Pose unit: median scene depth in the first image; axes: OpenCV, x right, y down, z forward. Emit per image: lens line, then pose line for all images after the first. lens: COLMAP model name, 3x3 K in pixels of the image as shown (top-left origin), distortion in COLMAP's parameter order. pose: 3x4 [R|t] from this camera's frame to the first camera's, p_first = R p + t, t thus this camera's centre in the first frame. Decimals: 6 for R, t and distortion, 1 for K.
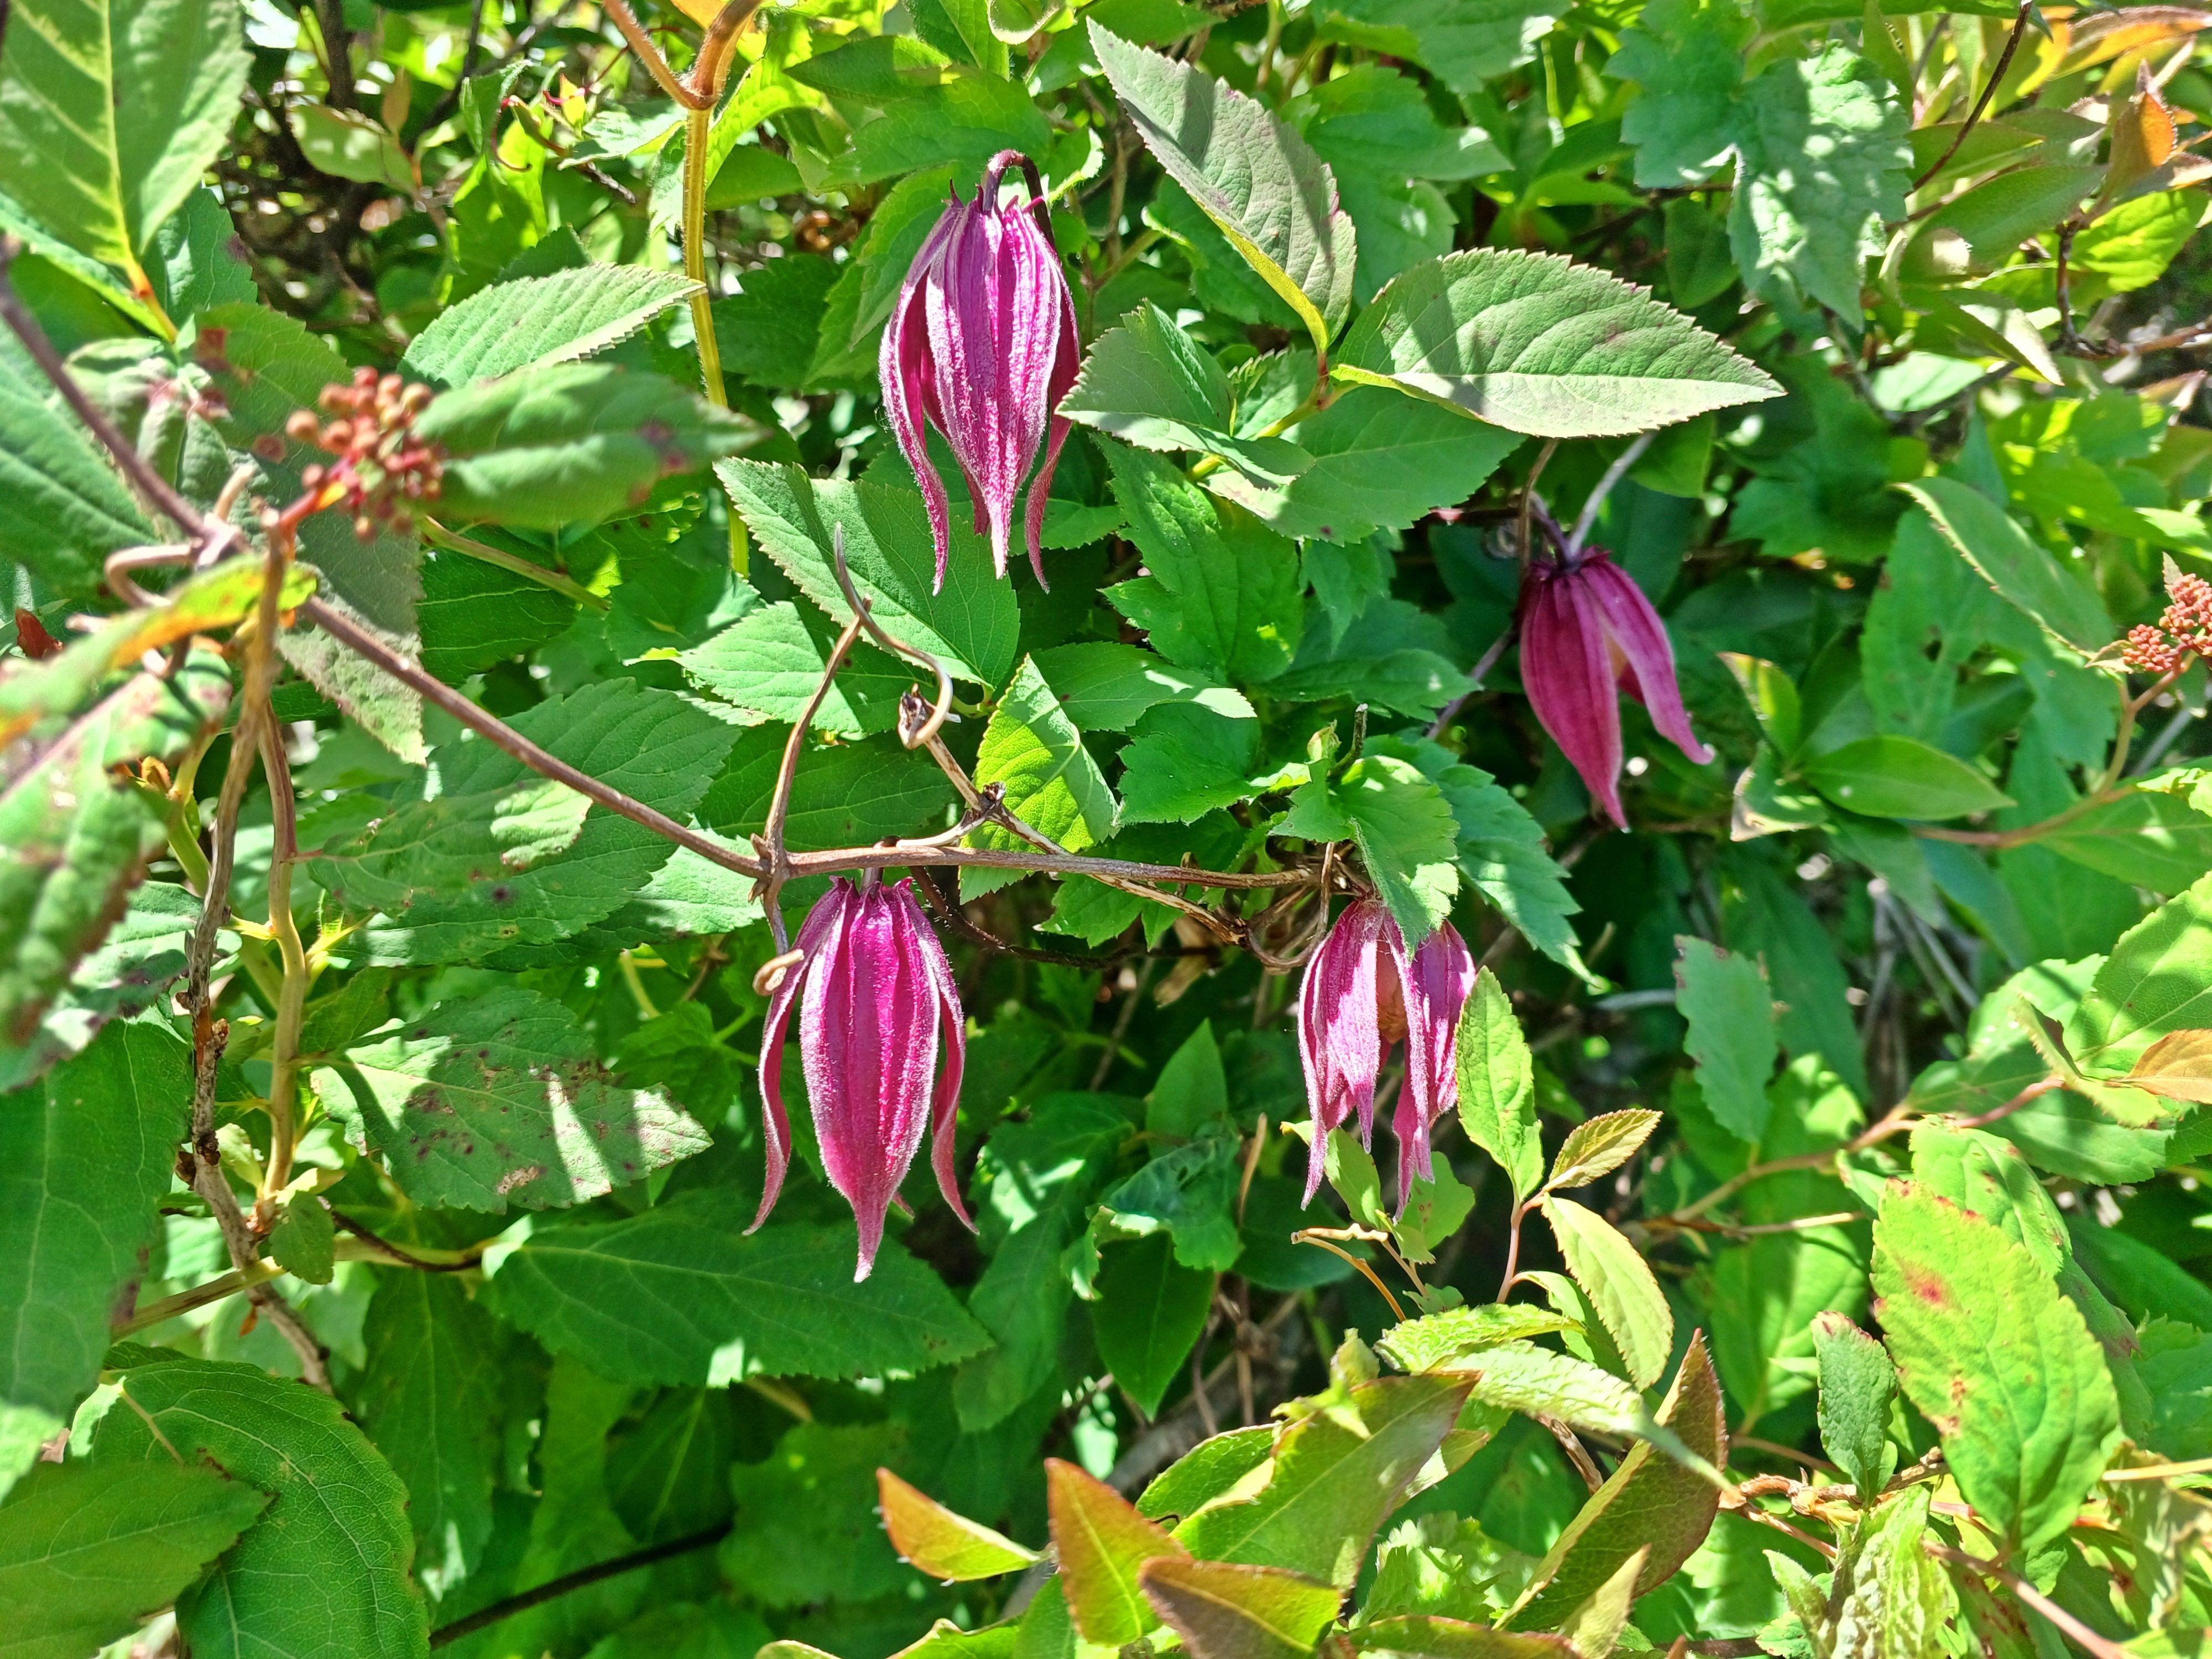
lens RADIAL K [[1782.4, 0, 1094.3], [0, 1782.4, 838.6], [0, 0, 1]] dist [0.038568, 0.023187]
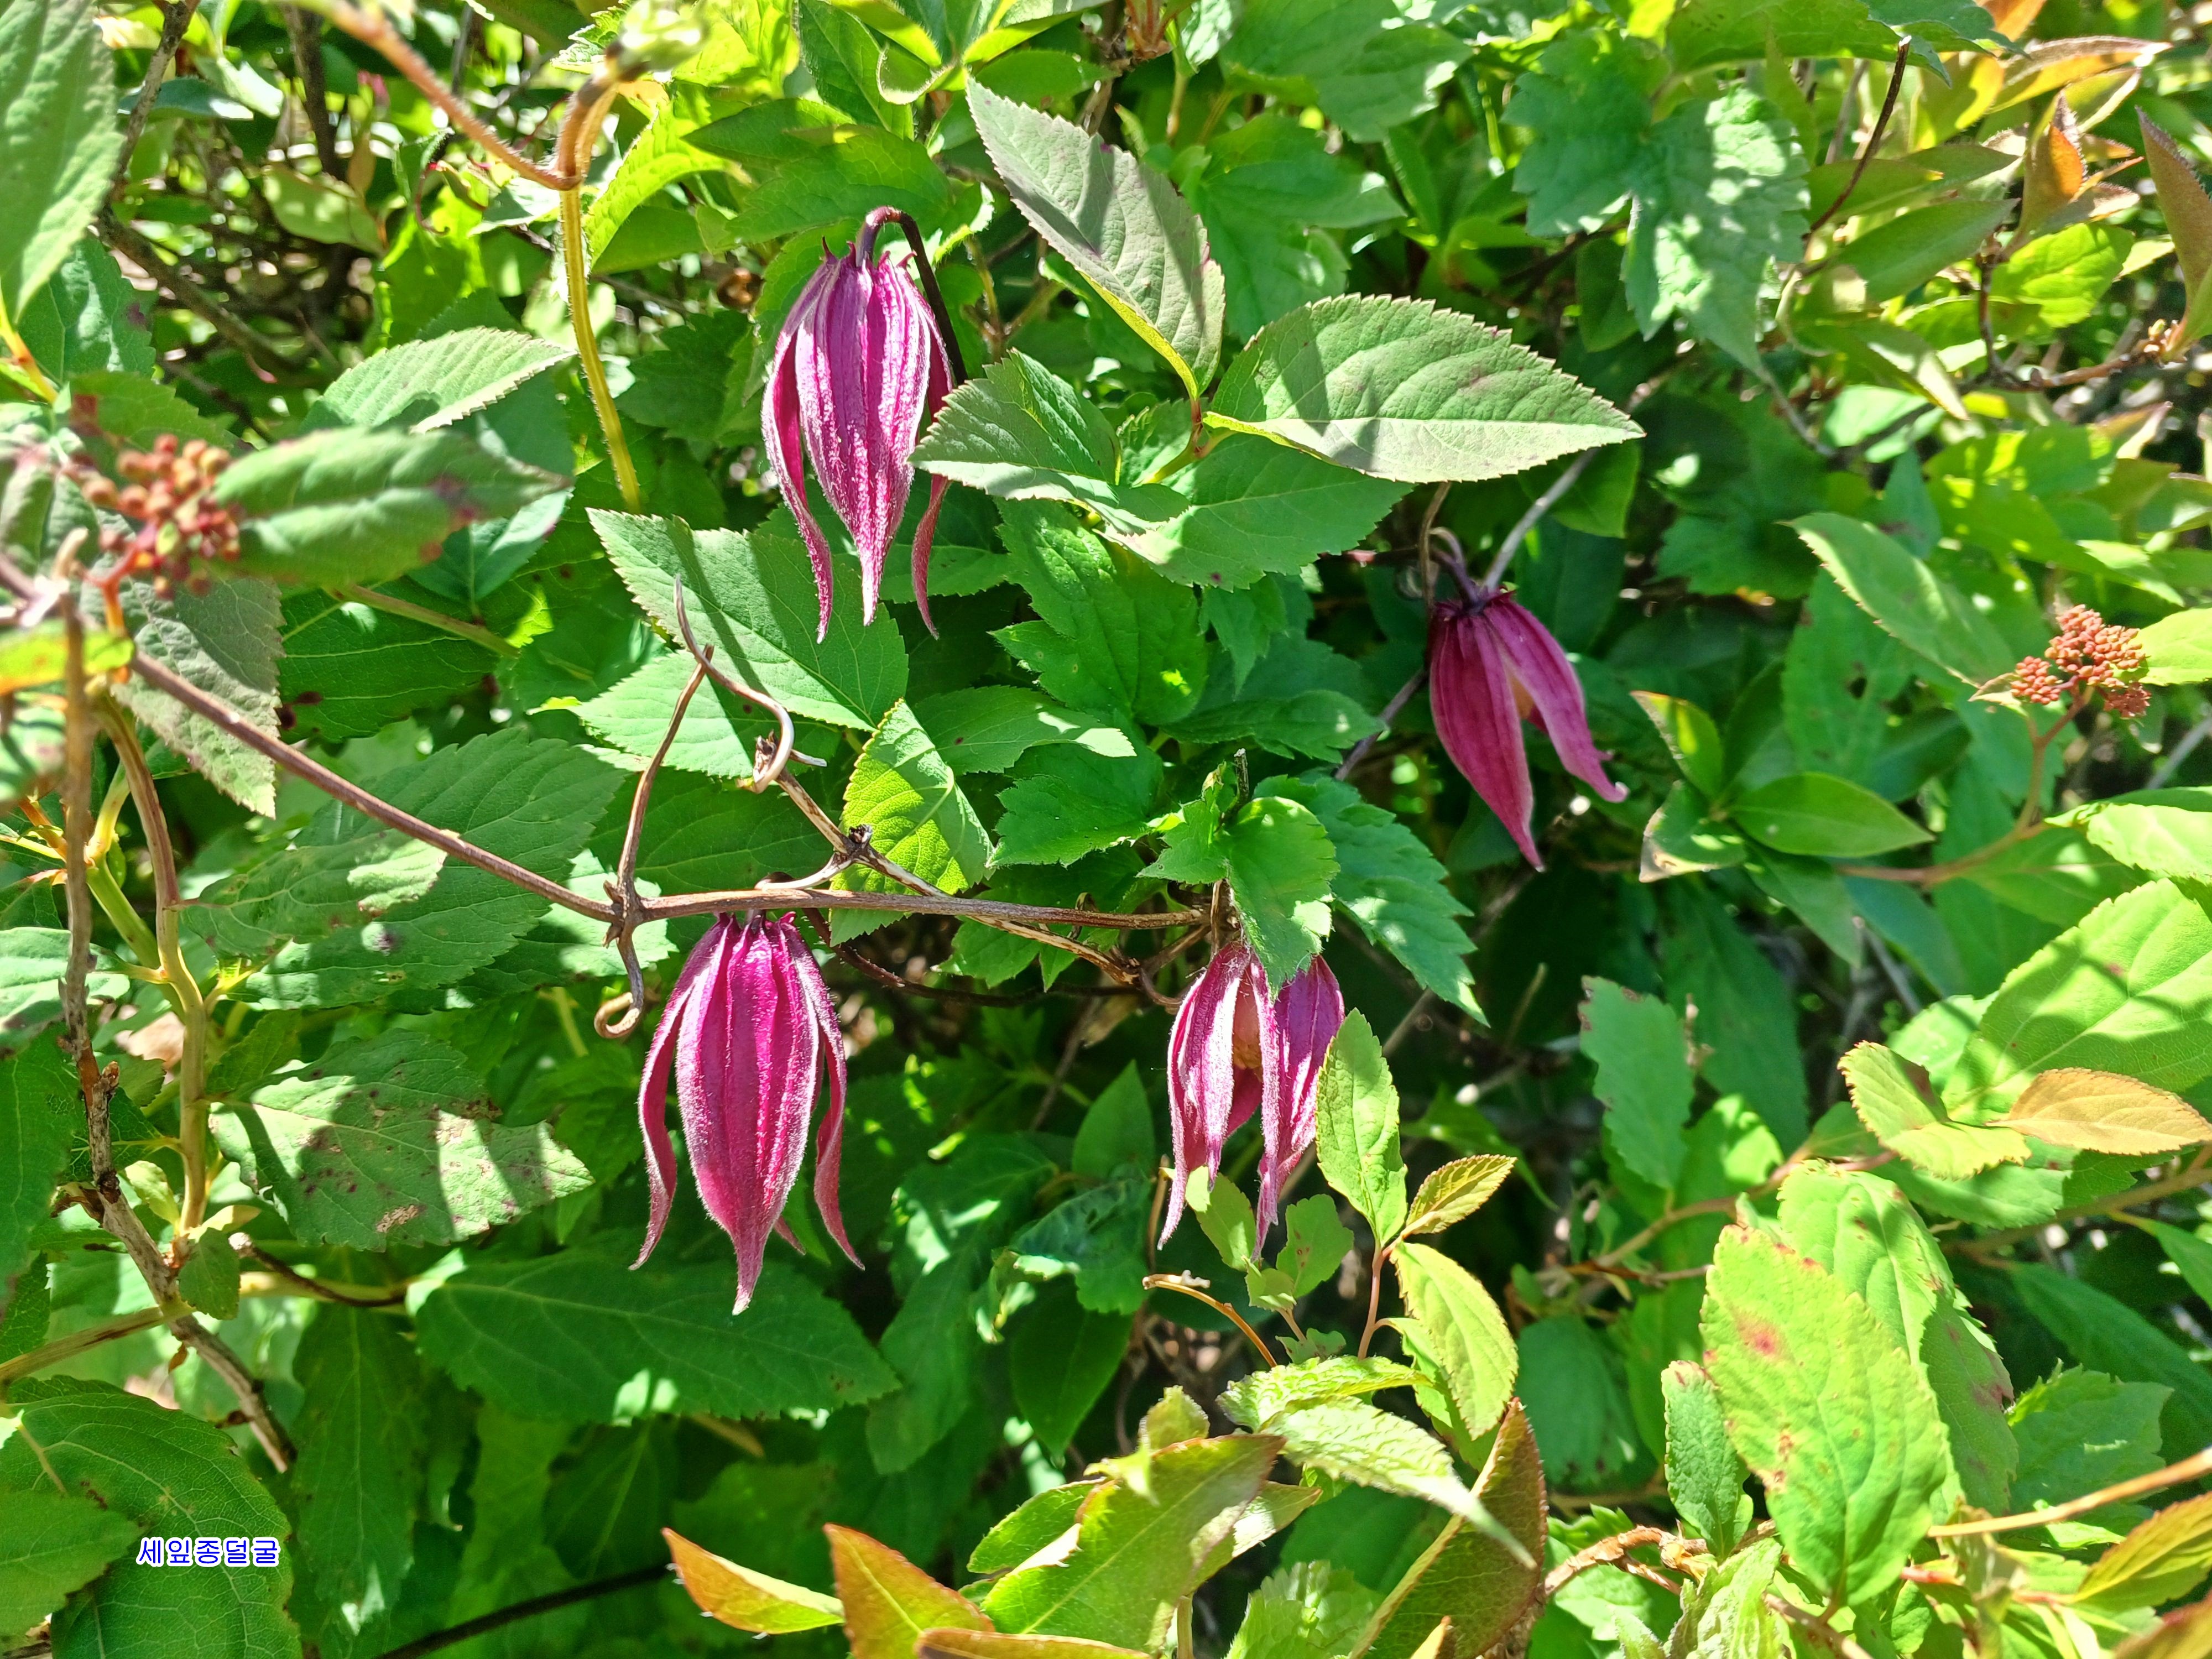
lens RADIAL K [[1782.4, 0, 1119.8], [0, 1782.4, 832.3], [0, 0, 1]] dist [0.038568, 0.023187]
pose [[0.998636, -0.004210, -0.052049, 0.134805], [0.003044, 0.999743, -0.022446, -0.004816], [0.052131, 0.022257, 0.998392, -0.004187]]
